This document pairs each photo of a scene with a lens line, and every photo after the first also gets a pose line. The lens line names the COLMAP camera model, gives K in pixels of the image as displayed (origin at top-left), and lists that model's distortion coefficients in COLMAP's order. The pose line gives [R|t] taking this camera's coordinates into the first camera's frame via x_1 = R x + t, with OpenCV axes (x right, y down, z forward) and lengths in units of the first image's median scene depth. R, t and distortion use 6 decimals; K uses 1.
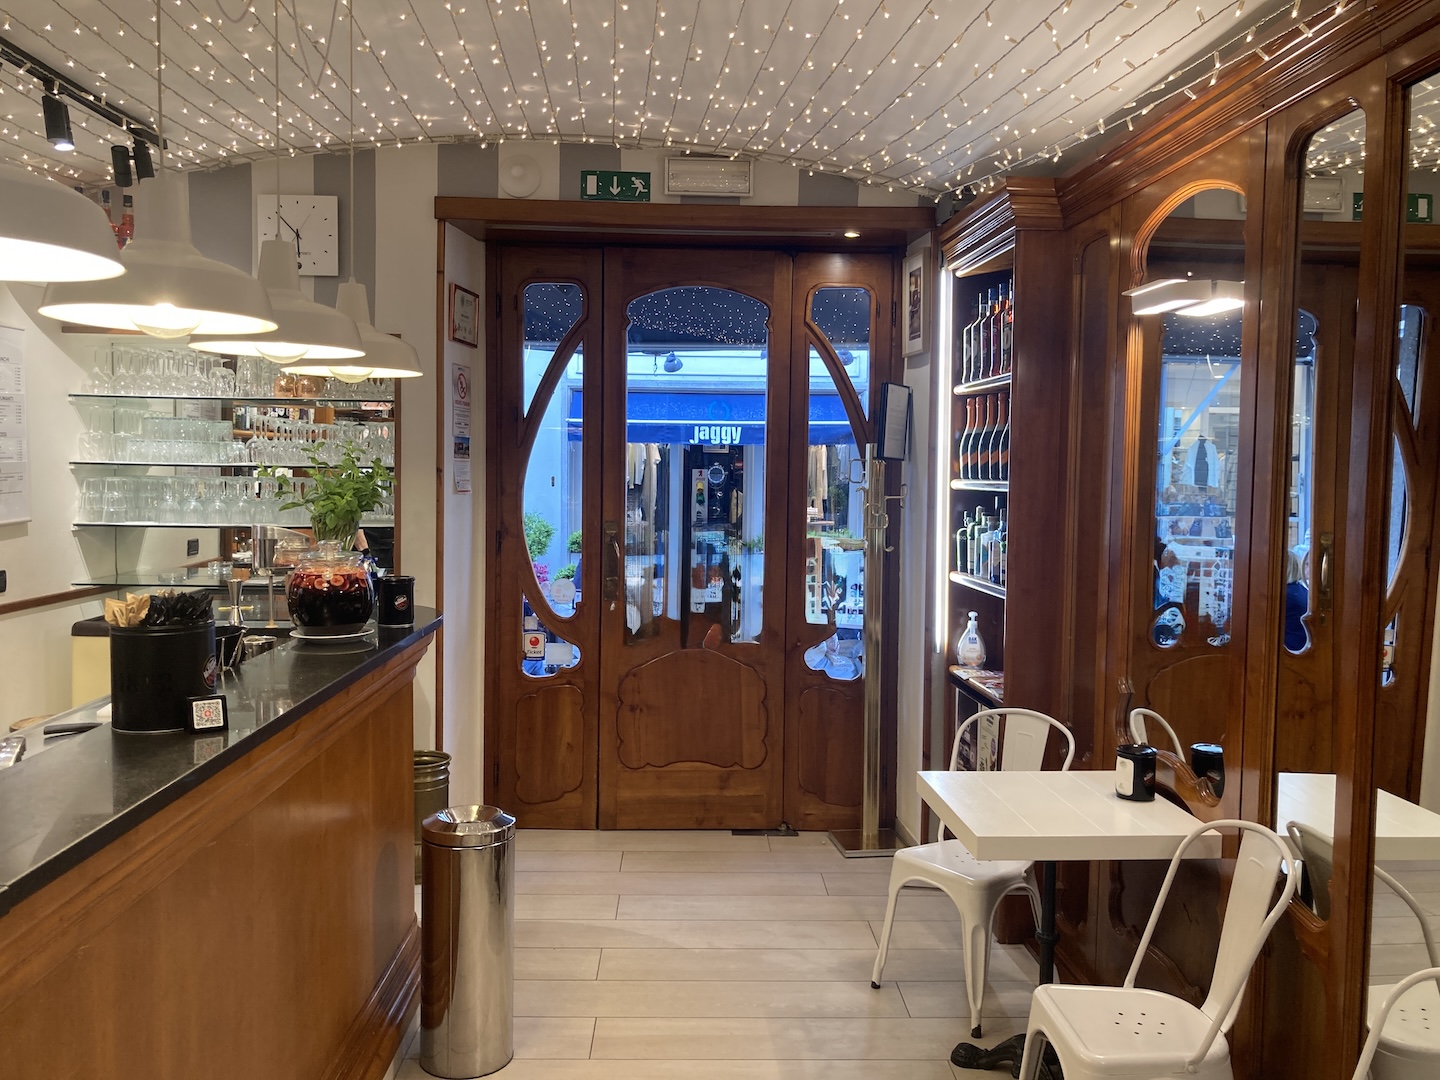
lens RADIAL K [[1195.9, 0, 719.7], [0, 1195.9, 525.8], [0, 0, 1]] dist [0.015924, -0.006184]
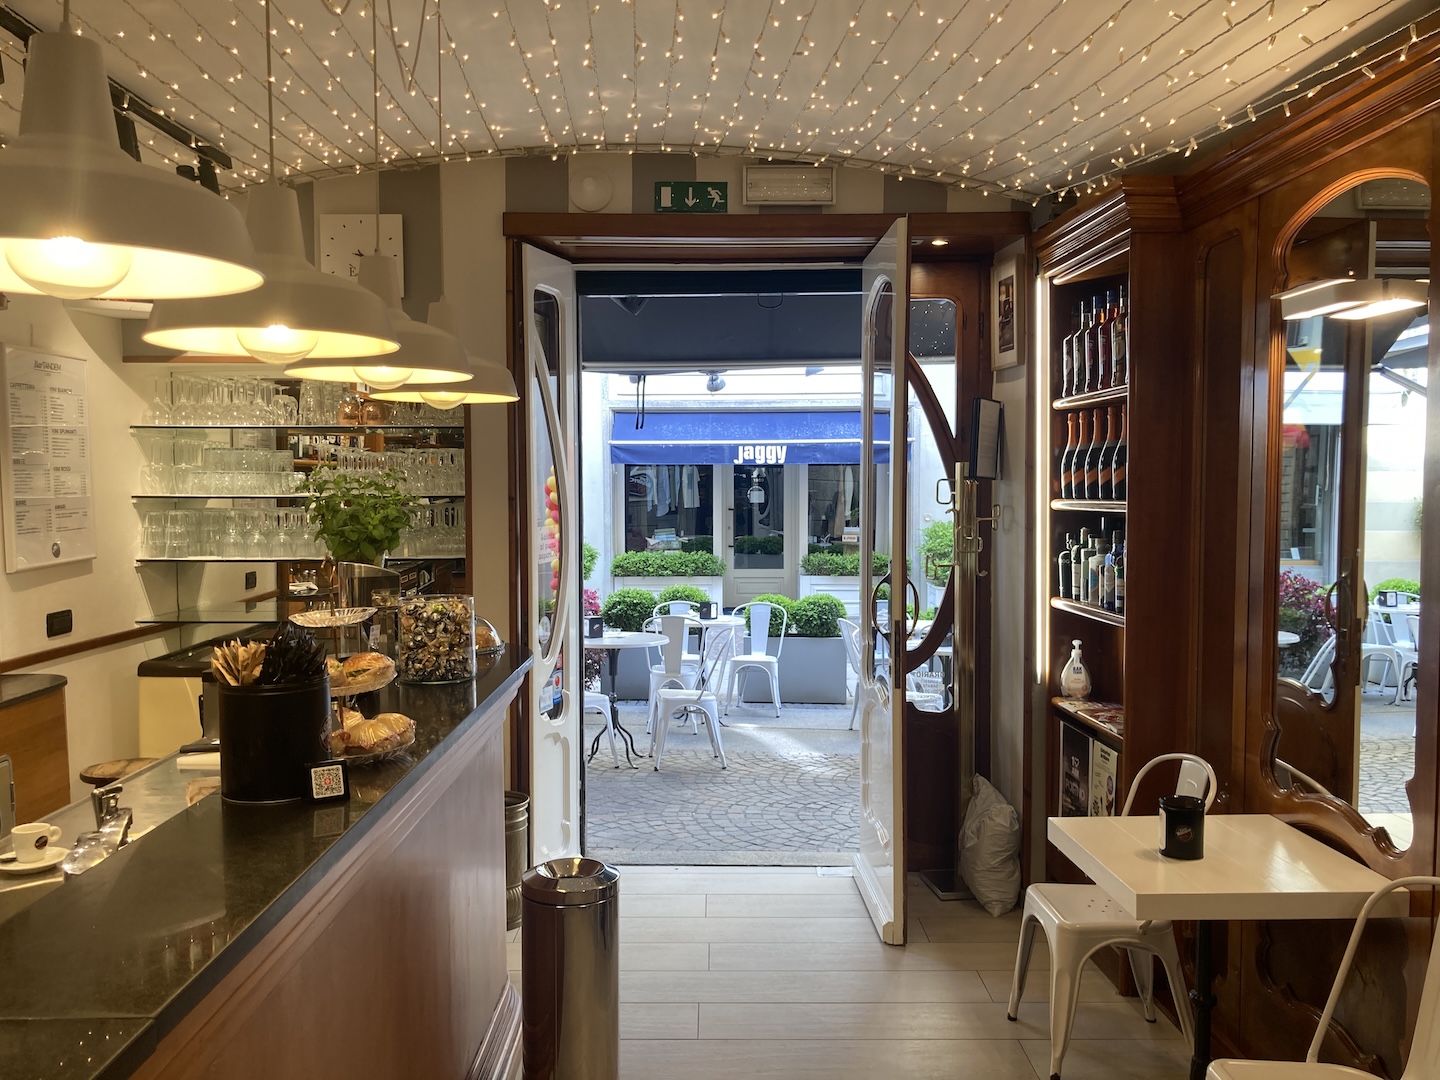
lens RADIAL K [[1195.9, 0, 711.1], [0, 1195.9, 544.6], [0, 0, 1]] dist [0.015924, -0.006184]
pose [[0.999466, -0.014561, -0.029266, -0.052124], [0.014557, 0.999894, -0.000347, -0.007437], [0.029268, -0.000079, 0.999572, 0.052429]]
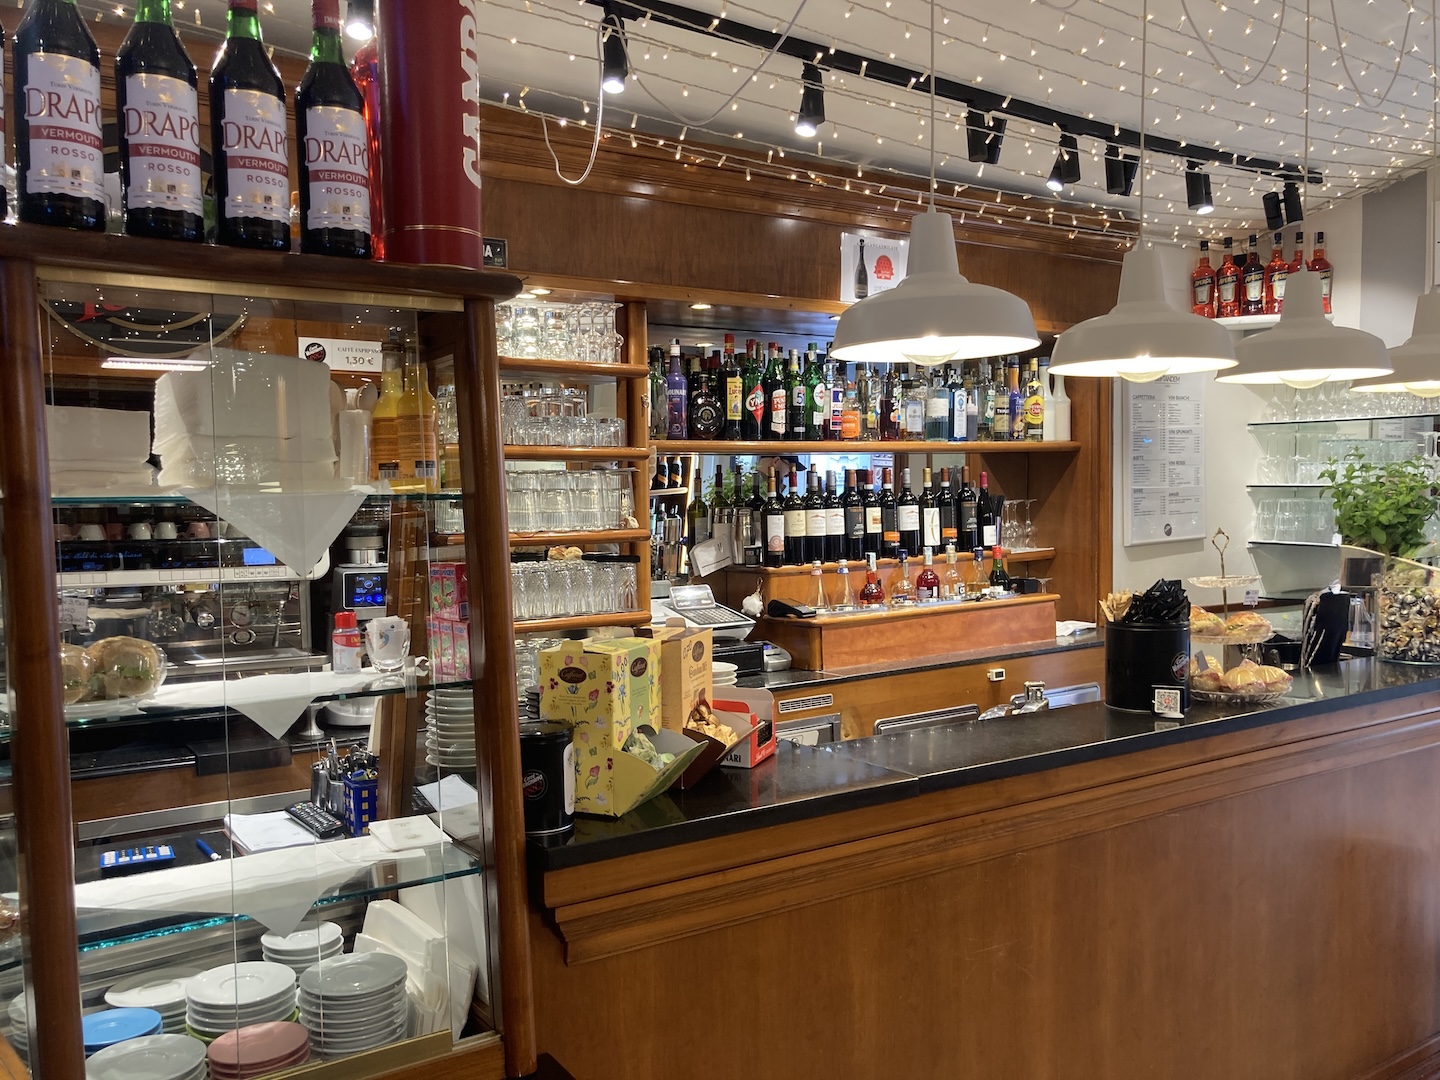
lens RADIAL K [[1195.9, 0, 714.1], [0, 1195.9, 555.8], [0, 0, 1]] dist [0.015924, -0.006184]
pose [[0.529521, 0.031273, -0.847720, 0.149720], [-0.025214, 0.999459, 0.021121, 0.000691], [0.847922, 0.010190, 0.530023, 0.002980]]
